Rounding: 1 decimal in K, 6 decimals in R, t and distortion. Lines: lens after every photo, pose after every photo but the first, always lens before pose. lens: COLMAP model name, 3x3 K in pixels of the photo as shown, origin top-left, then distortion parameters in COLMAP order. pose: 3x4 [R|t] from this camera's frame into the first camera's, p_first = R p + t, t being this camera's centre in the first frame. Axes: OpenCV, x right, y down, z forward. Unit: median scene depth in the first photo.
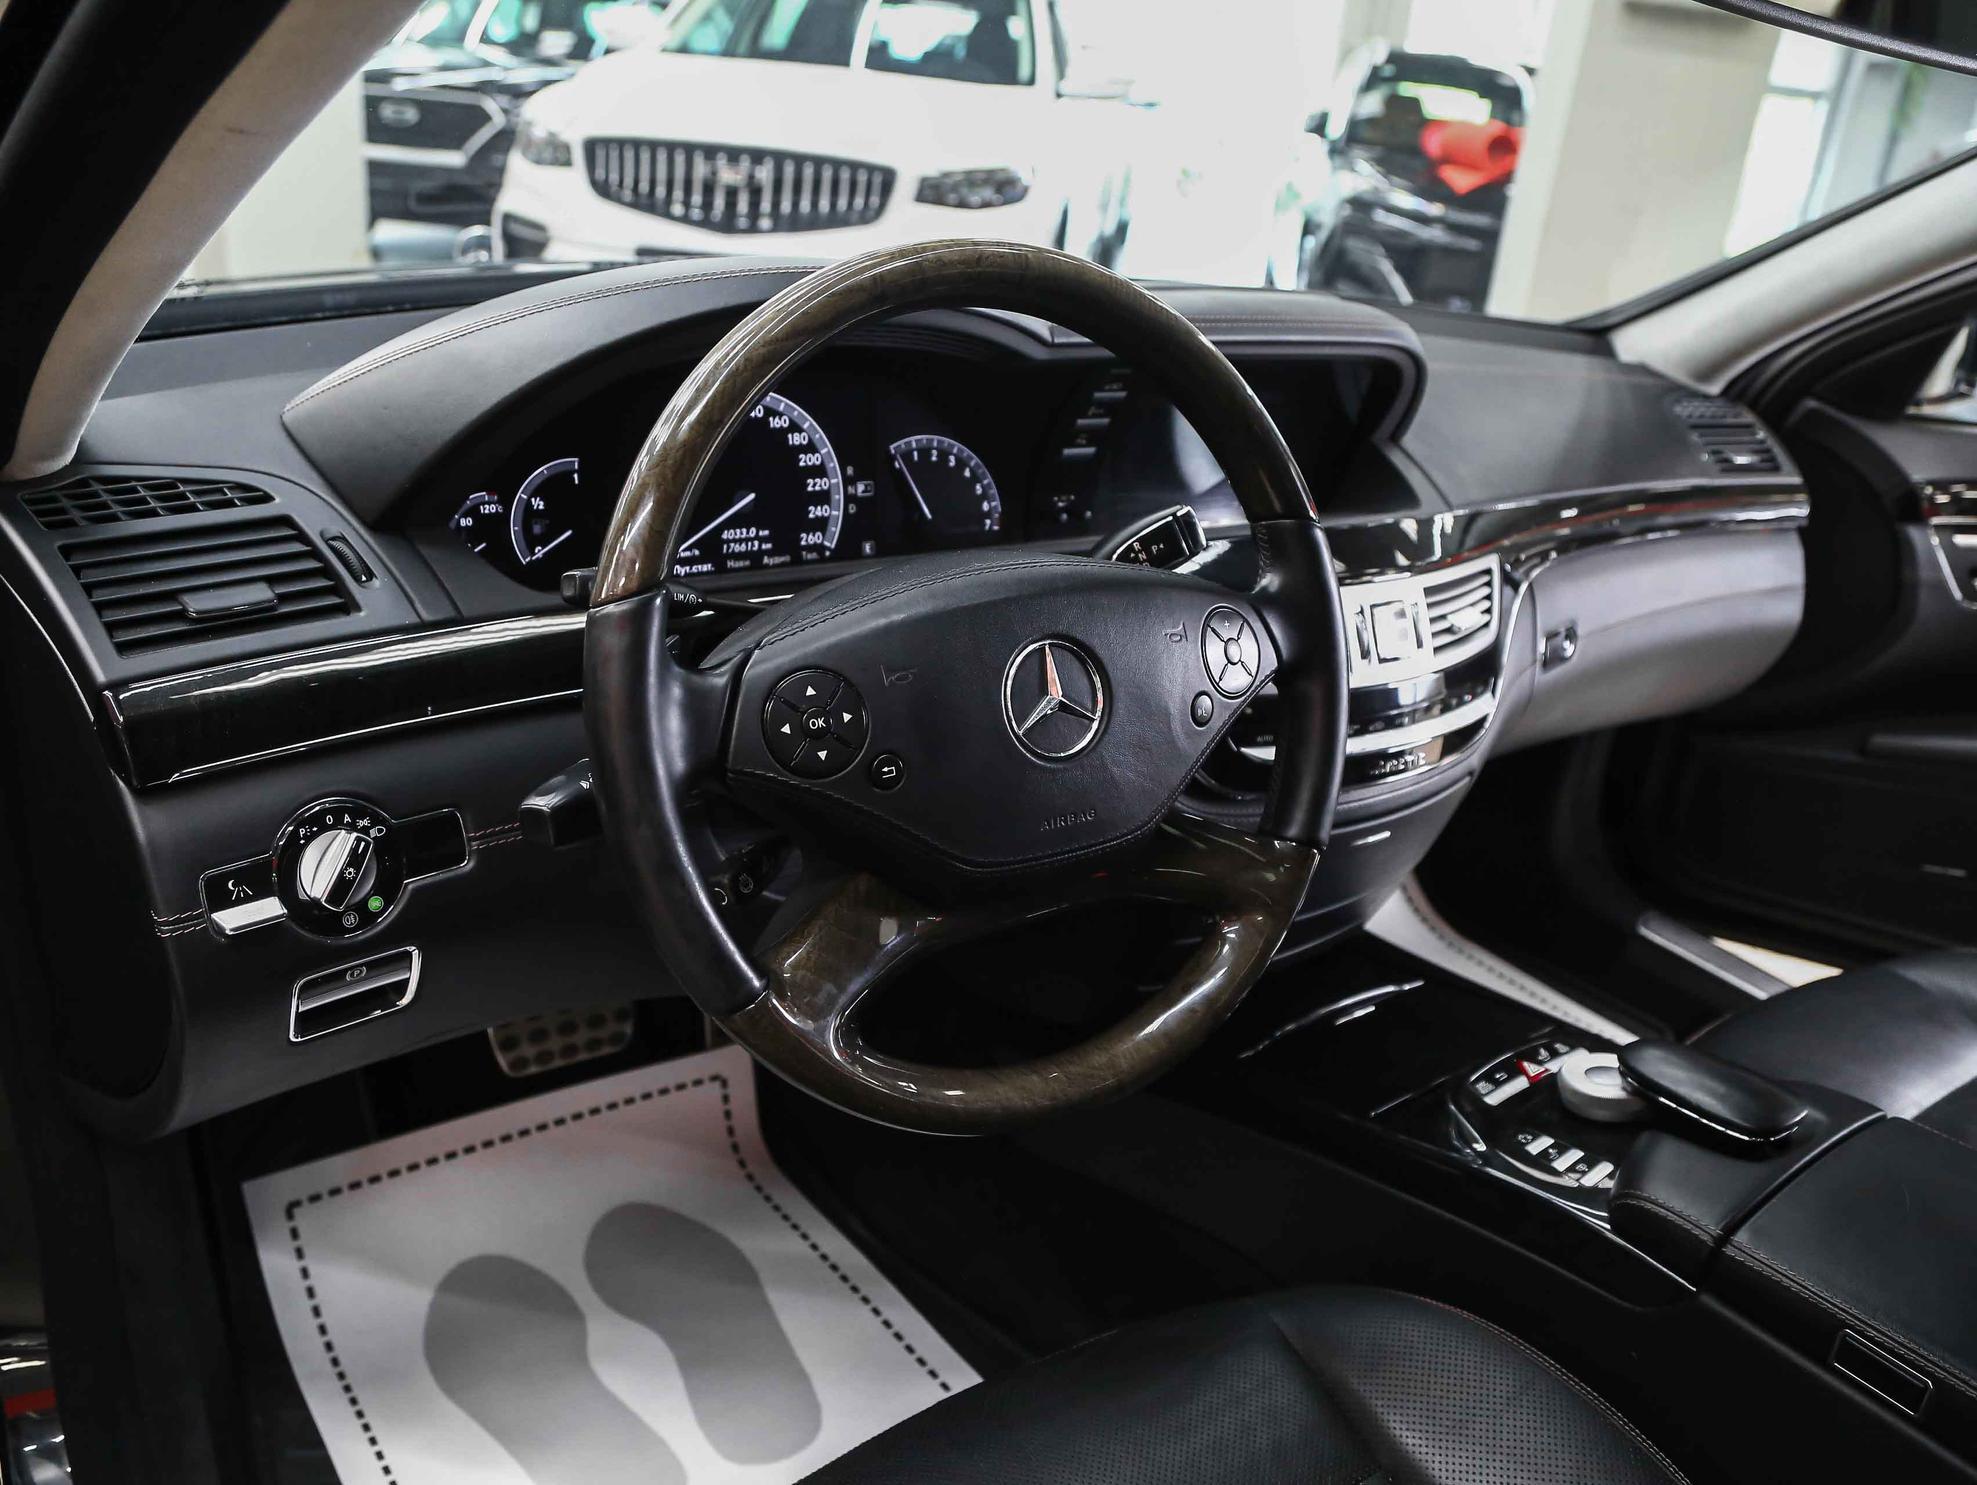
lens RADIAL K [[1496.7, 0, 988.5], [0, 1496.7, 742.5], [0, 0, 1]] dist [-0.152110, 0.132163]
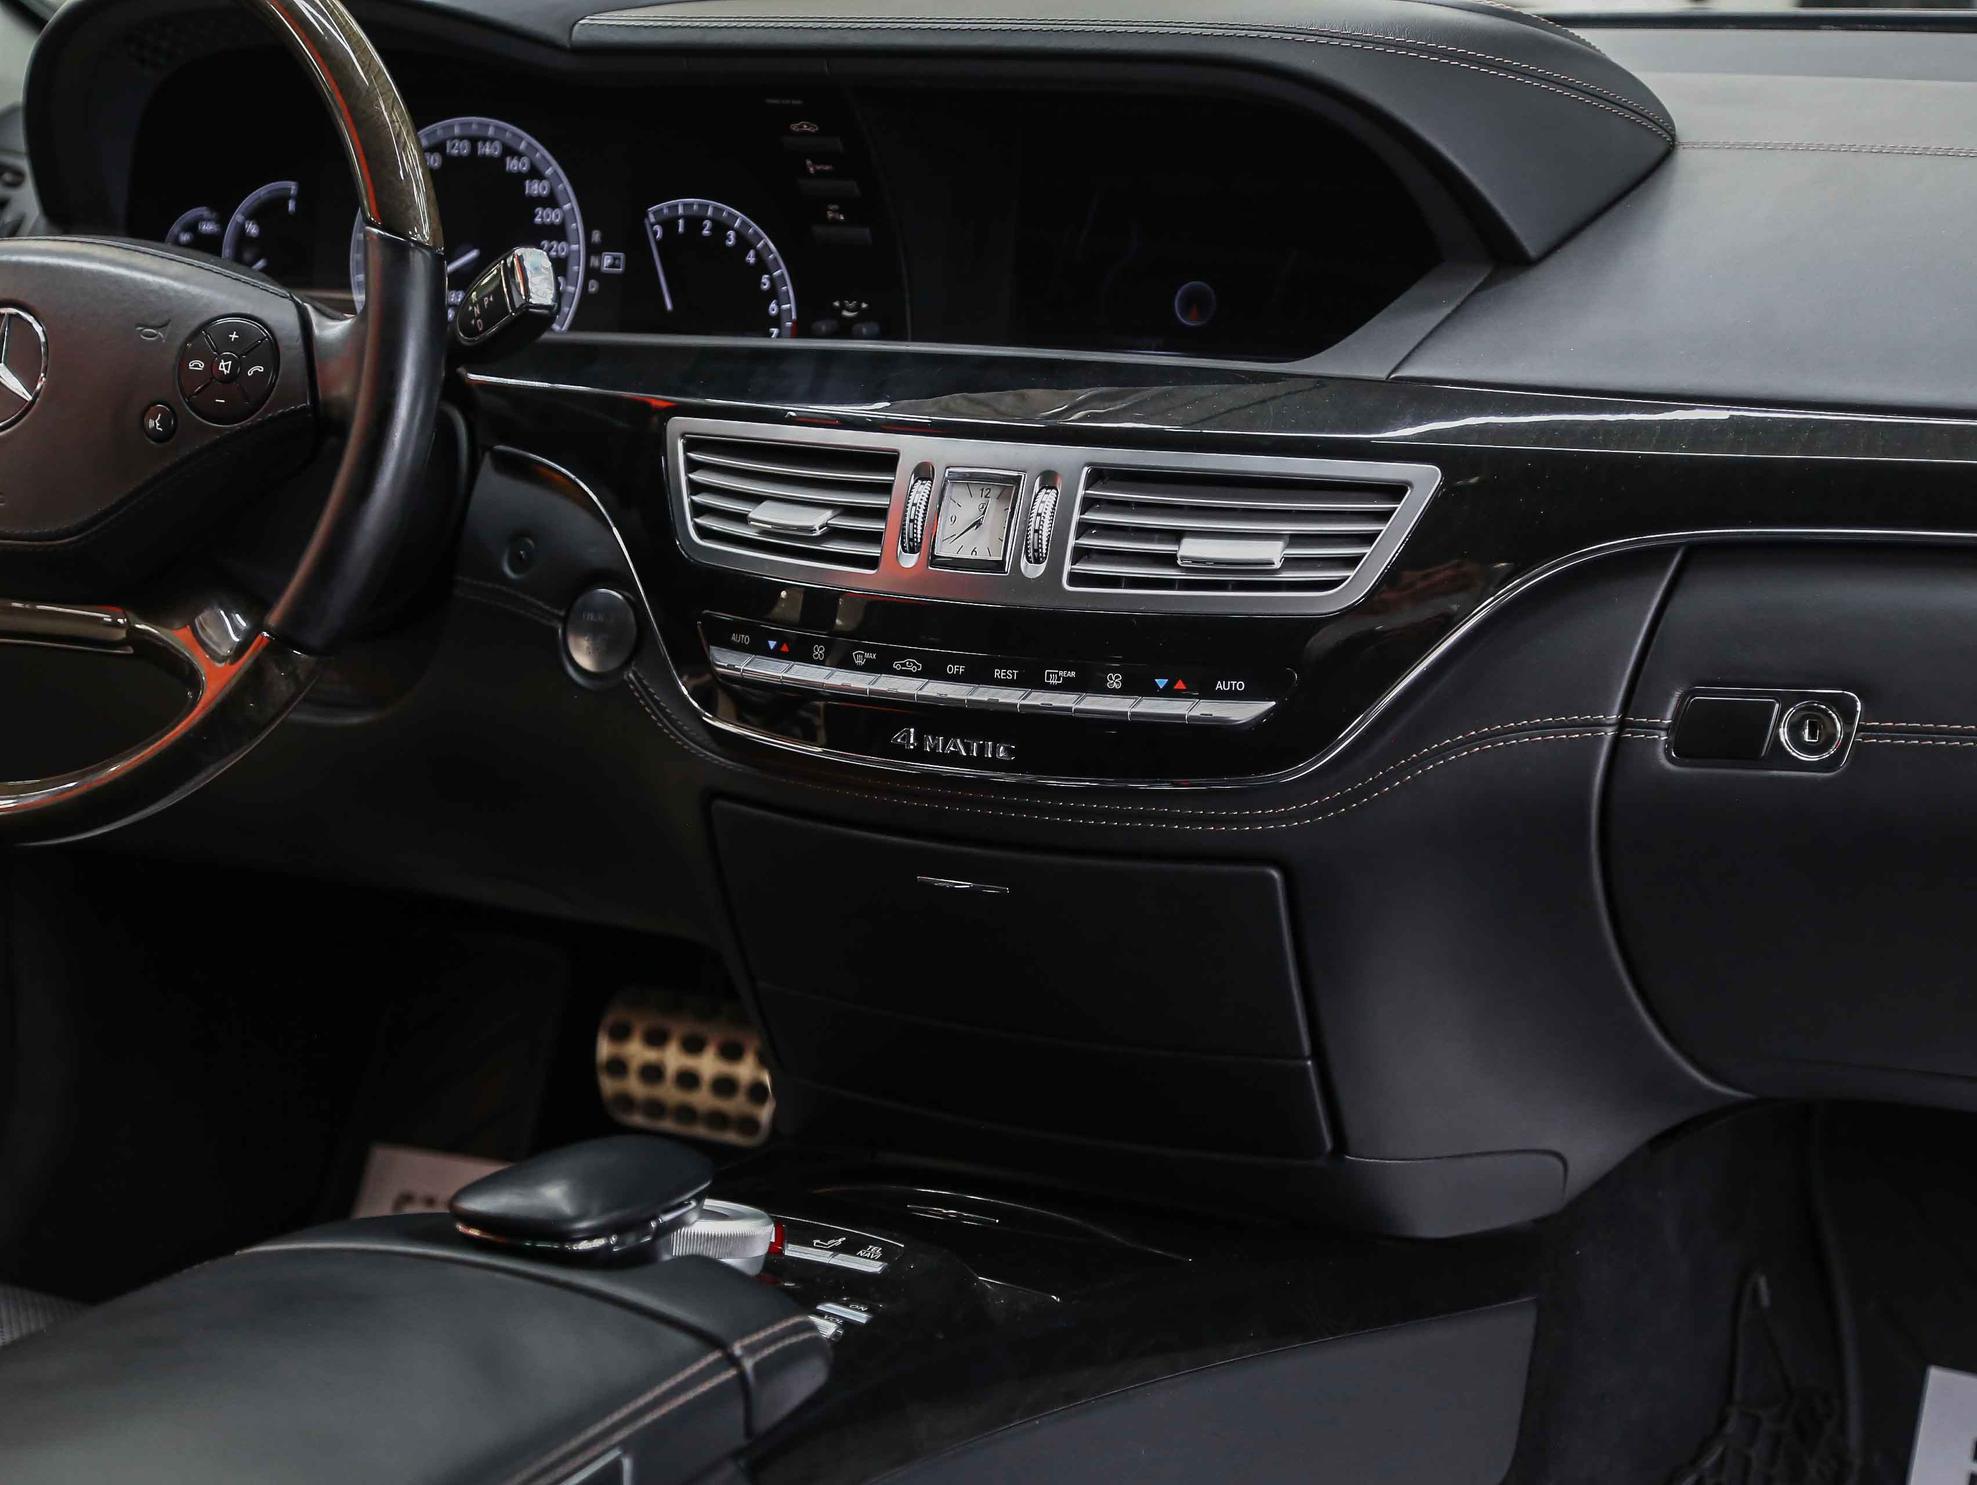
lens RADIAL K [[3768.0, 0, 988.5], [0, 3768.0, 742.5], [0, 0, 1]] dist [0.167152, 0.200715]
pose [[0.444184, 0.129191, -0.886572, 1.601717], [-0.290242, 0.956935, -0.005970, 0.017120], [0.847621, 0.259972, 0.462551, 0.311863]]
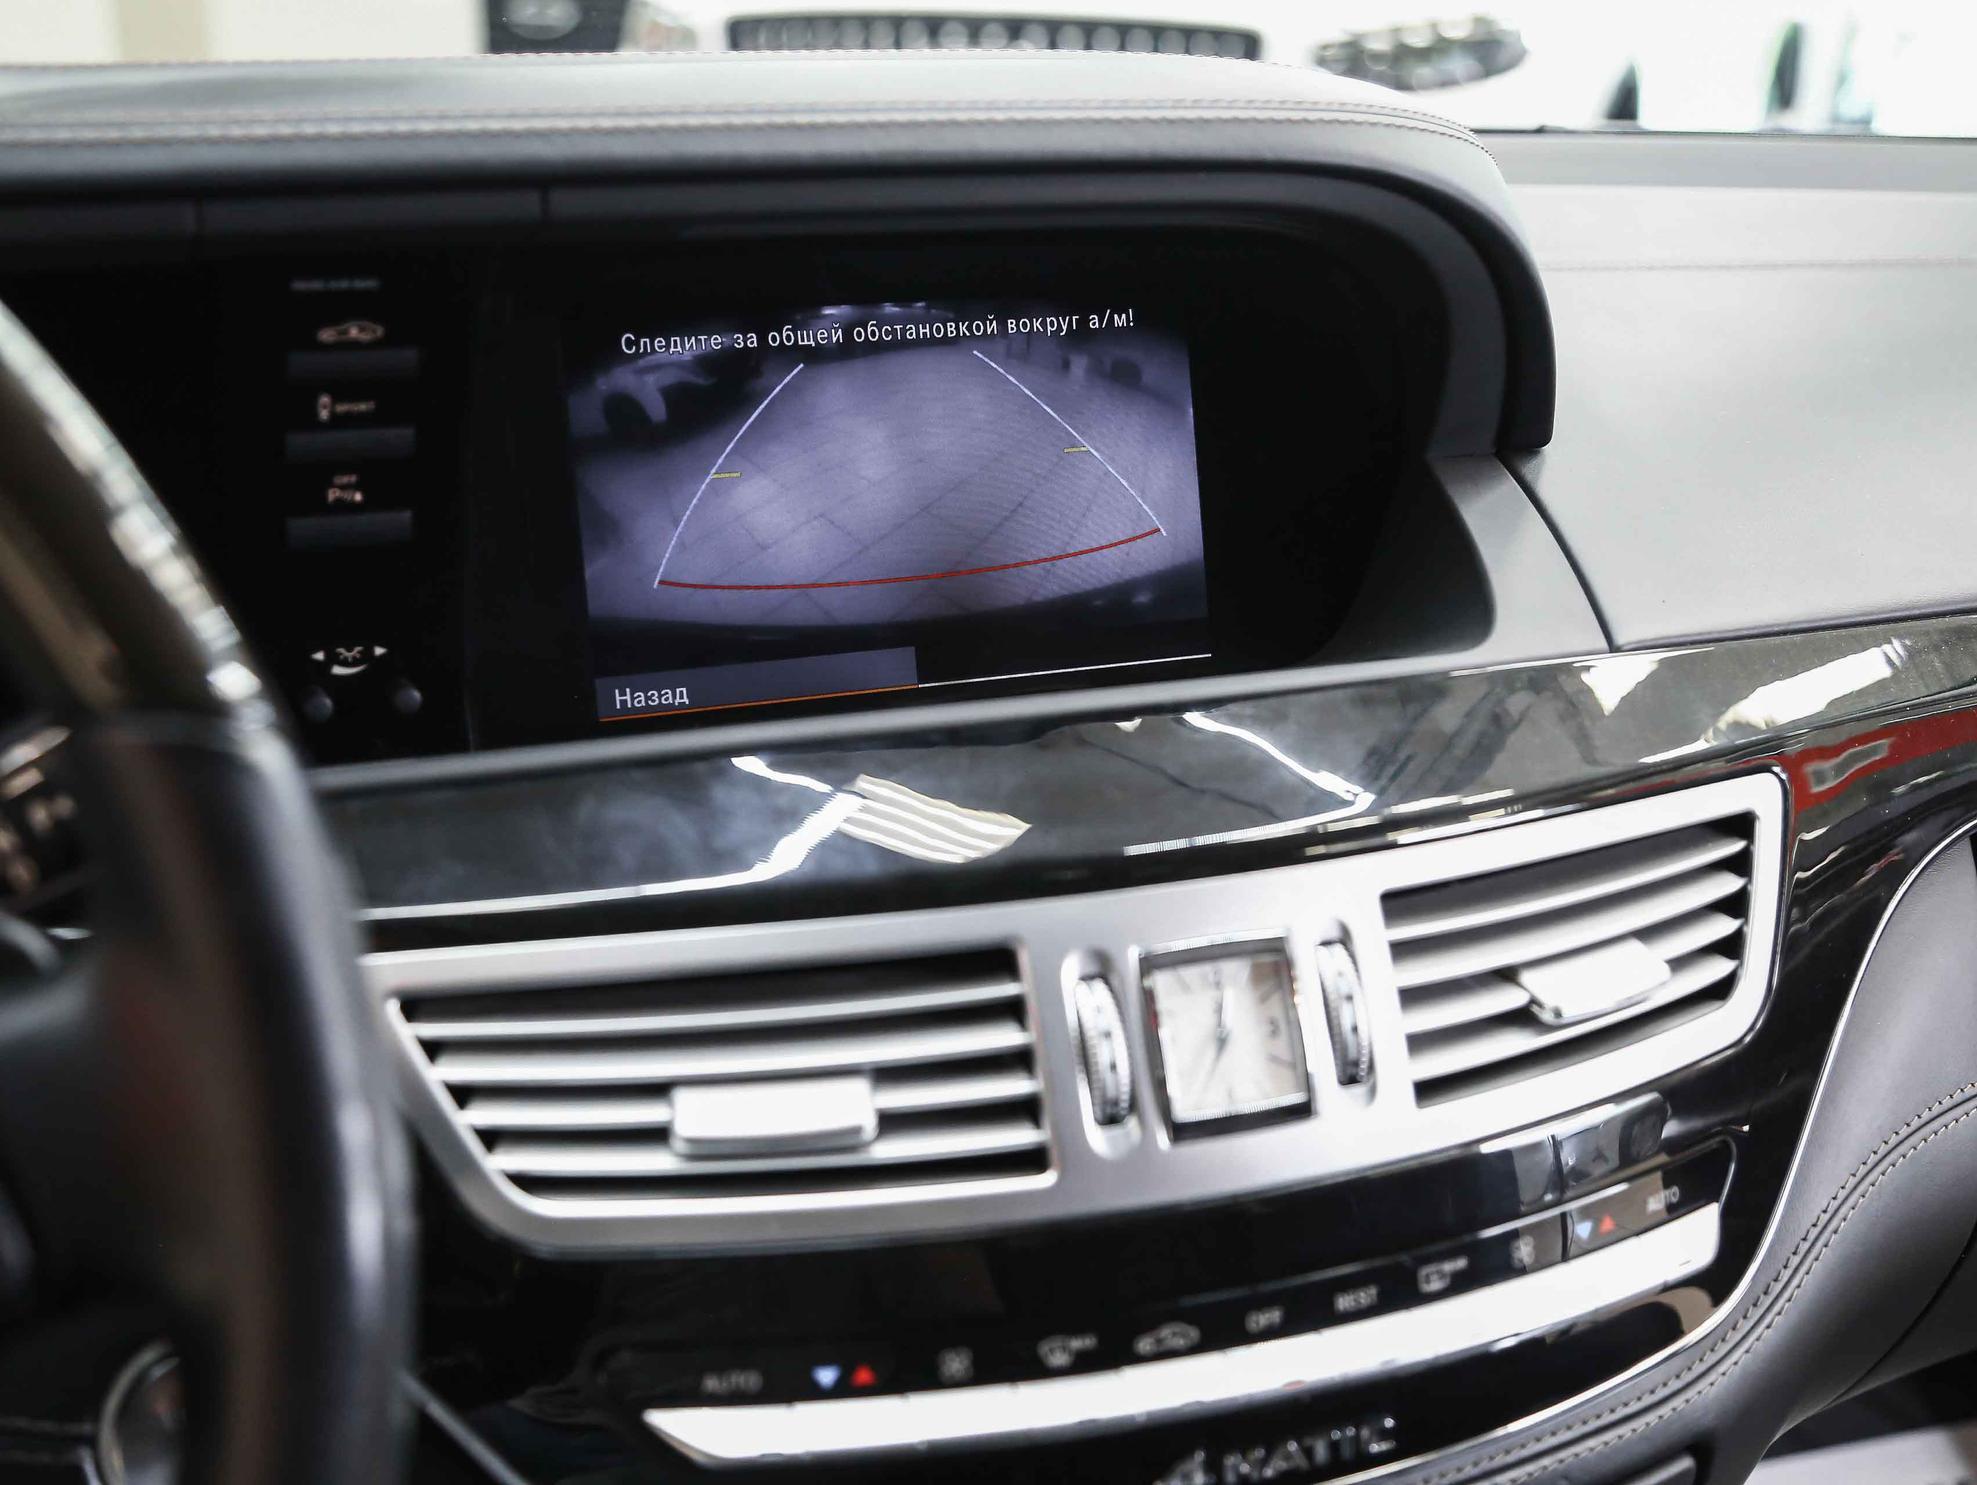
lens RADIAL K [[2526.3, 0, 988.5], [0, 2526.3, 742.5], [0, 0, 1]] dist [-0.000995, 0.001297]
pose [[0.966539, -0.015839, -0.256030, 0.353898], [-0.014506, 0.993120, -0.116198, -0.072764], [0.256109, 0.116024, 0.959660, 0.448558]]
